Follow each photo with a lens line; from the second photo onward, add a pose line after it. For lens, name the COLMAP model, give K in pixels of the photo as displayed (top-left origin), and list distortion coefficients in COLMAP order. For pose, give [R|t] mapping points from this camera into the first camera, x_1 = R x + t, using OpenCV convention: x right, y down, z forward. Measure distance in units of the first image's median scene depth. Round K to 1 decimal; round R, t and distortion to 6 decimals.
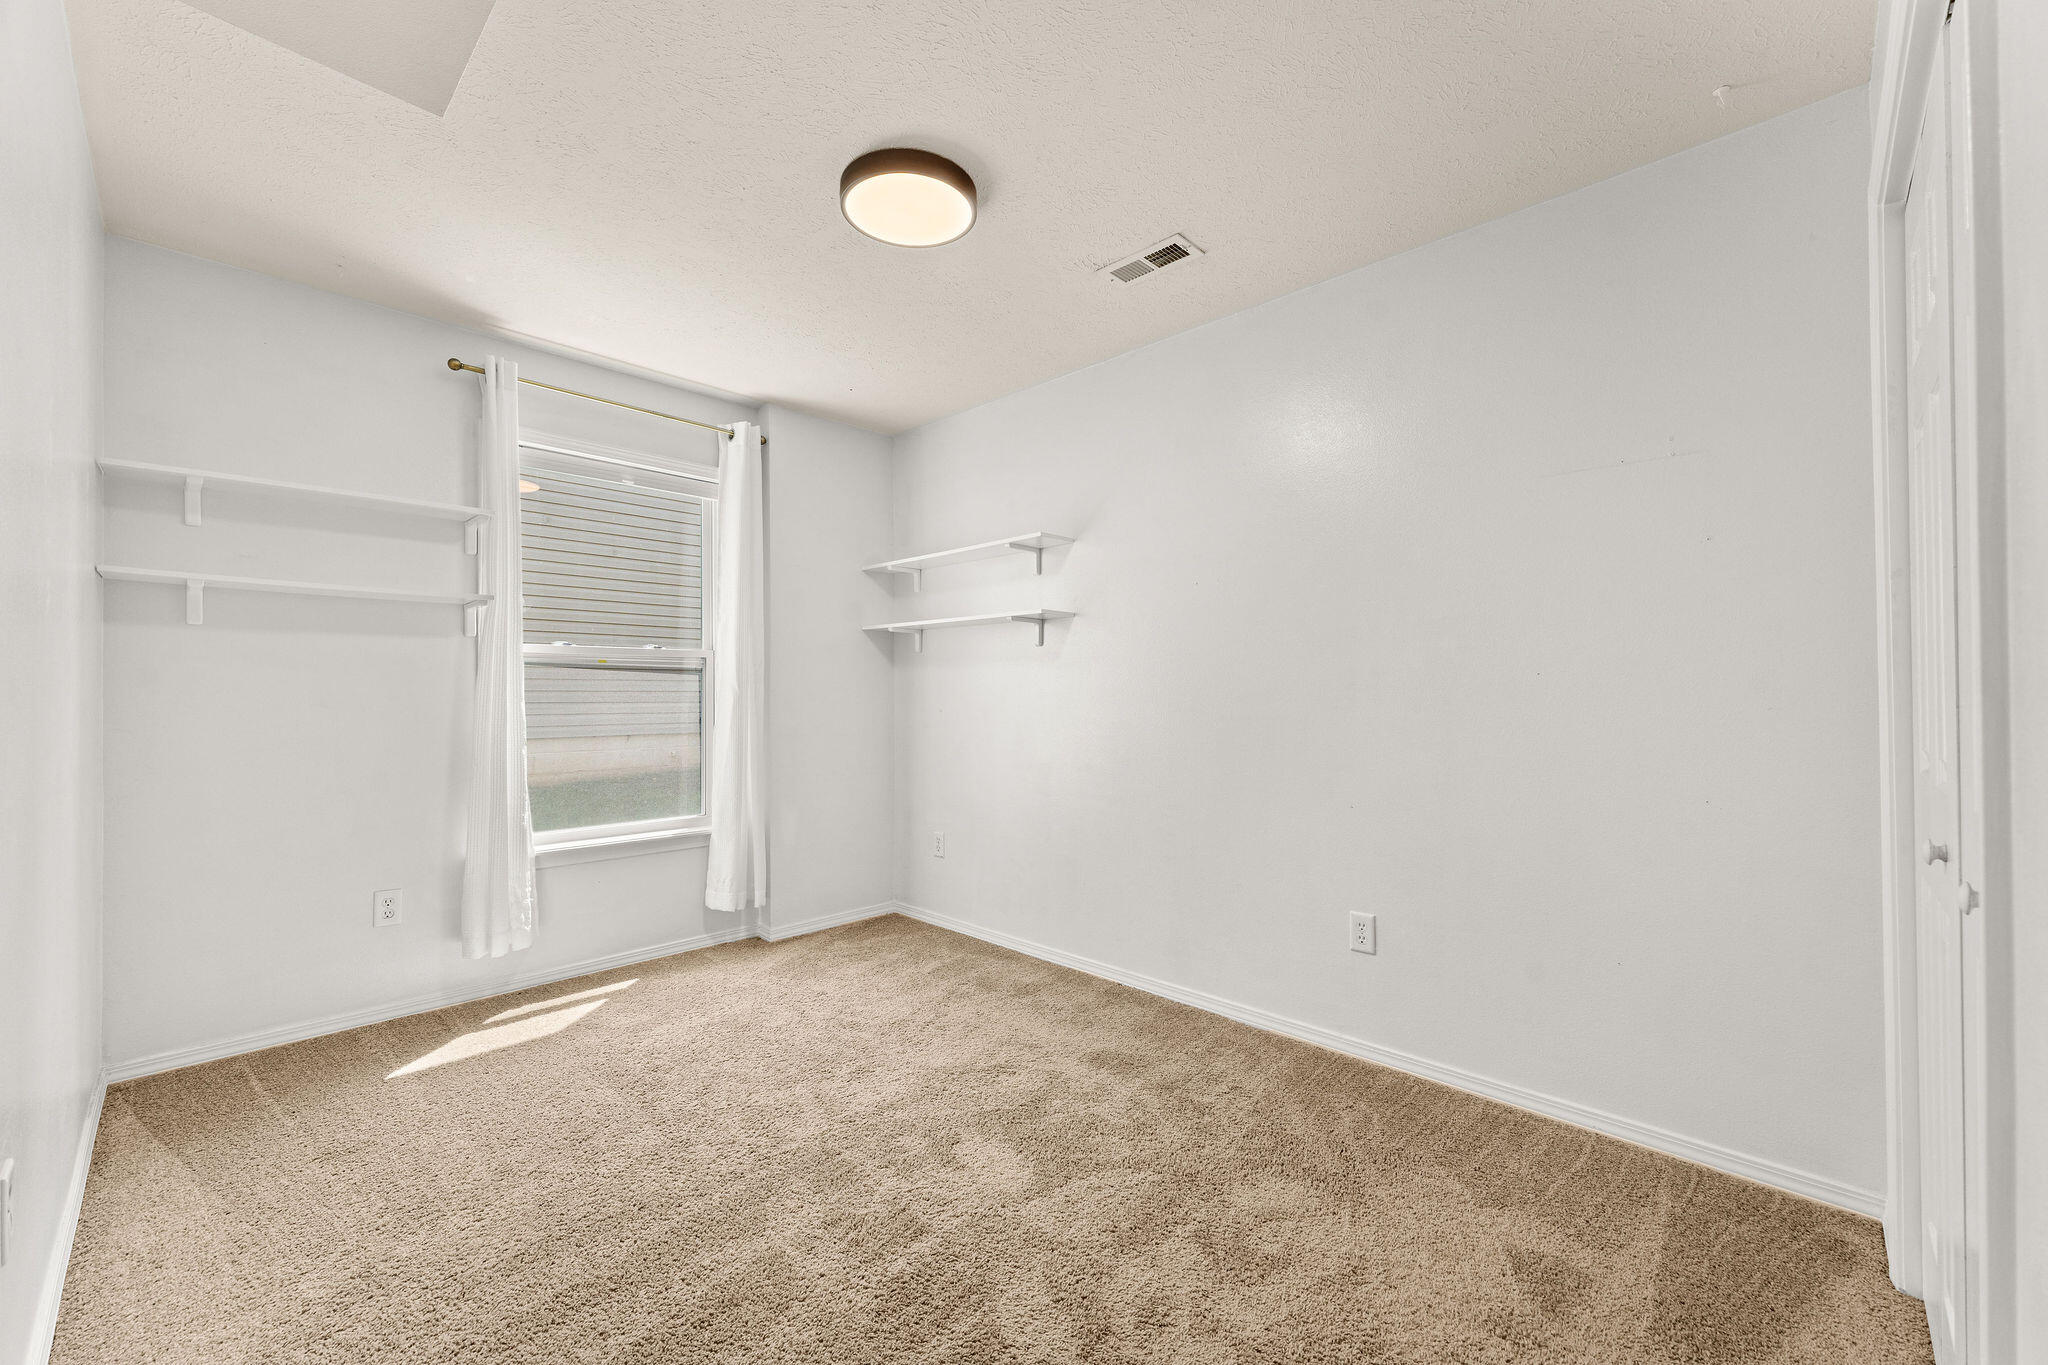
lens RADIAL K [[812.3, 0, 1021.1], [0, 812.3, 688.4], [0, 0, 1]] dist [0.000649, -0.000461]
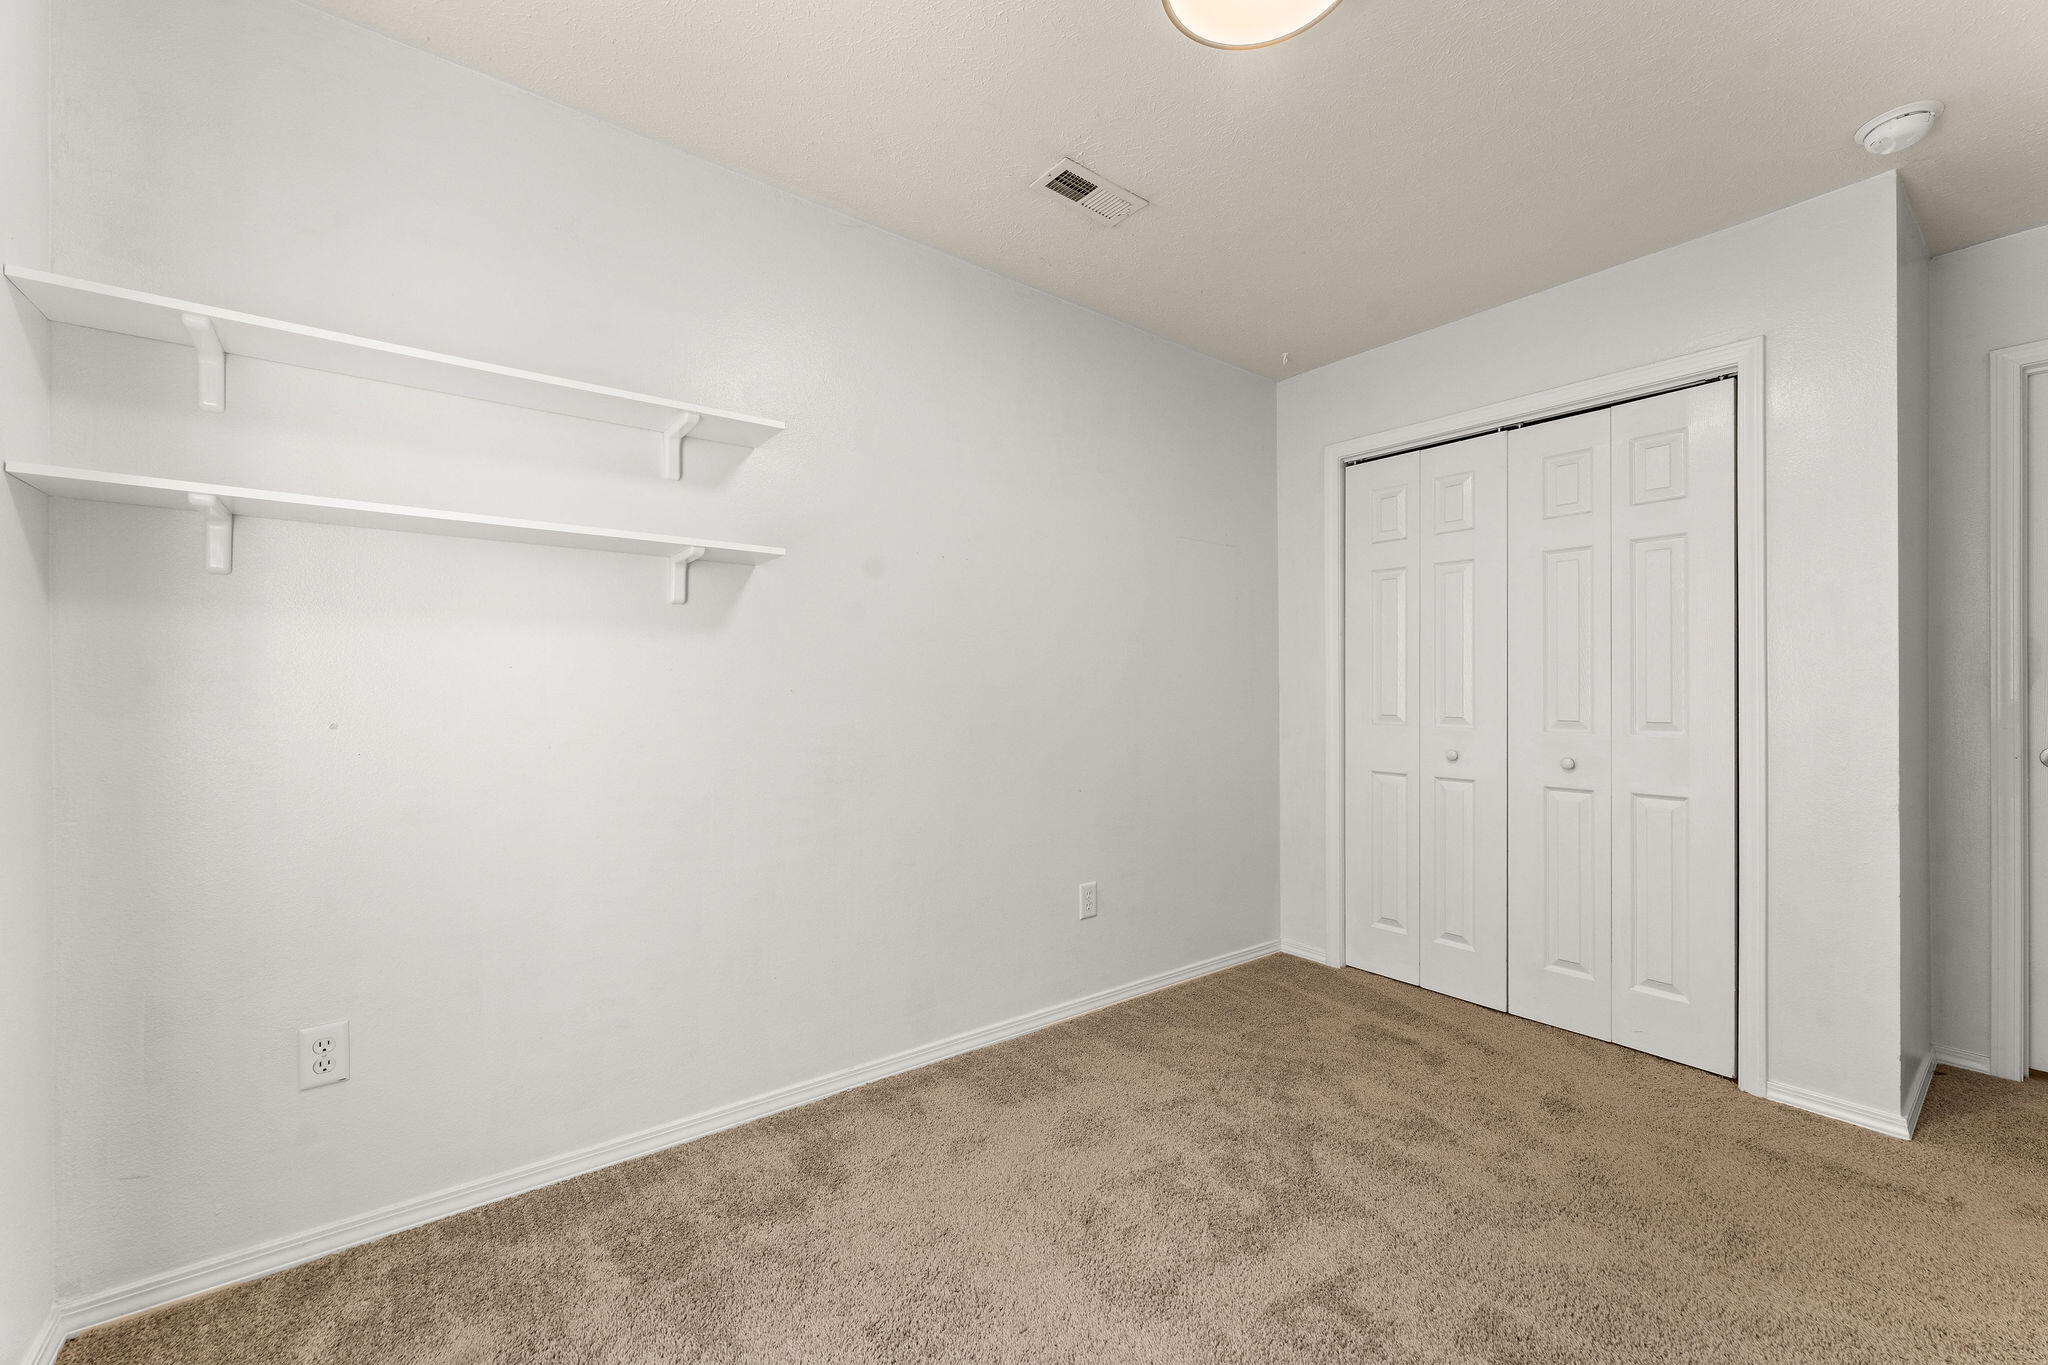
lens RADIAL K [[812.3, 0, 1021.8], [0, 812.3, 685.2], [0, 0, 1]] dist [0.000649, -0.000461]
pose [[0.142687, 0.004875, 0.989756, -0.576730], [-0.010410, 0.999940, -0.003424, 0.006678], [-0.989713, -0.009815, 0.142729, 0.759844]]
